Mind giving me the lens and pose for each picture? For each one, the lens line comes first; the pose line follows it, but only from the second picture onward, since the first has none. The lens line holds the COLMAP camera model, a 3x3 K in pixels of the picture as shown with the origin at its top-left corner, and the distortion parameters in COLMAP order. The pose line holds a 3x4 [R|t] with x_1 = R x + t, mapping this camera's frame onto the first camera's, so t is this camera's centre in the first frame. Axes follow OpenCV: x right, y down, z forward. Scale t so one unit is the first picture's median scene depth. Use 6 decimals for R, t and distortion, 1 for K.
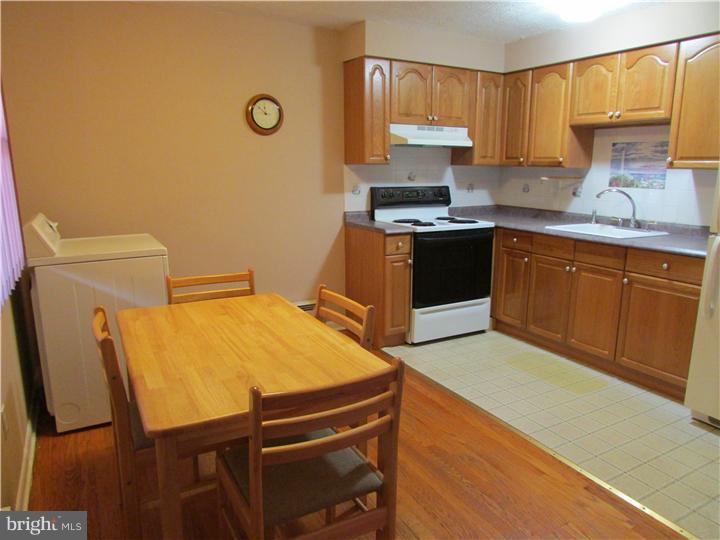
lens RADIAL K [[510.3, 0, 370.0], [0, 510.3, 267.5], [0, 0, 1]] dist [-0.032293, 0.007191]
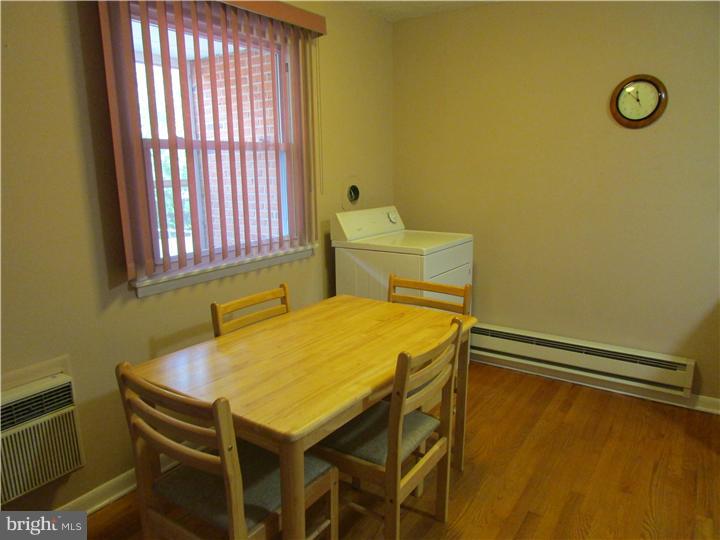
lens RADIAL K [[525.3, 0, 369.5], [0, 525.3, 263.4], [0, 0, 1]] dist [-0.001573, 0.000649]
pose [[0.451982, 0.165975, -0.876450, 0.331557], [-0.170510, 0.980496, 0.097747, -0.064777], [0.875579, 0.105264, 0.471467, 0.277635]]
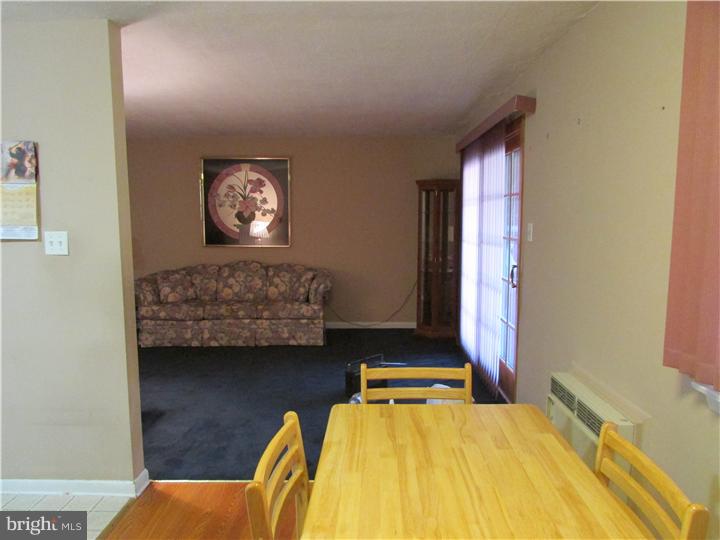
lens RADIAL K [[511.8, 0, 364.7], [0, 511.8, 269.4], [0, 0, 1]] dist [-0.033164, 0.012230]
pose [[-0.858821, -0.054581, 0.509360, -0.236012], [0.104544, 0.954708, 0.278572, -0.168496], [-0.501495, 0.292494, -0.814217, 0.747212]]
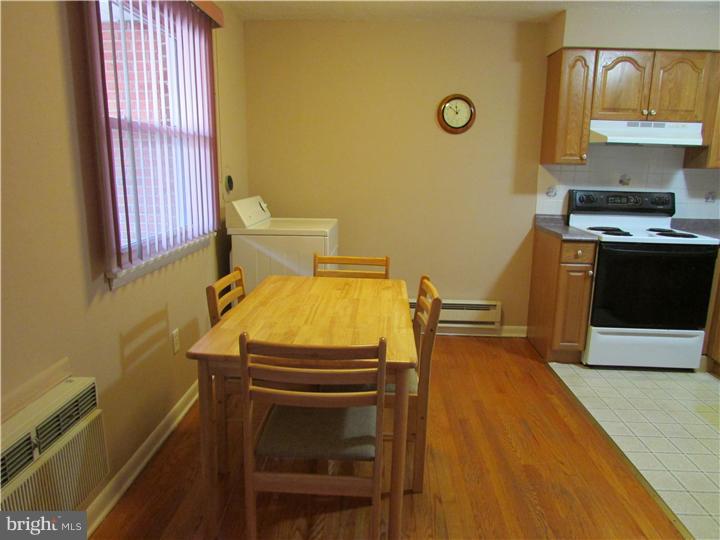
lens RADIAL K [[511.8, 0, 364.7], [0, 511.8, 269.4], [0, 0, 1]] dist [-0.033164, 0.012230]
pose [[0.848350, 0.120371, -0.515571, 0.197123], [-0.121955, 0.992053, 0.030945, 0.003053], [0.515199, 0.036624, 0.856288, 0.027249]]
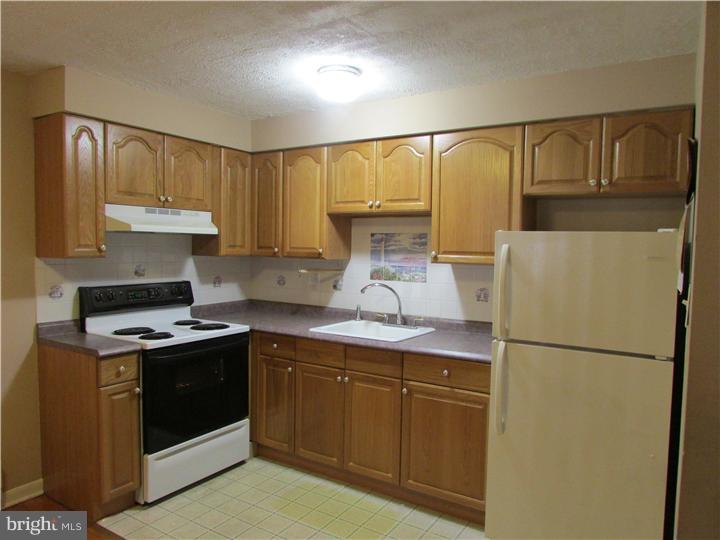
lens RADIAL K [[511.8, 0, 364.7], [0, 511.8, 269.4], [0, 0, 1]] dist [-0.033164, 0.012230]
pose [[0.888217, -0.013253, 0.459232, 0.034637], [0.080692, 0.988545, -0.127542, -0.062262], [-0.452282, 0.150342, 0.879112, 0.189128]]
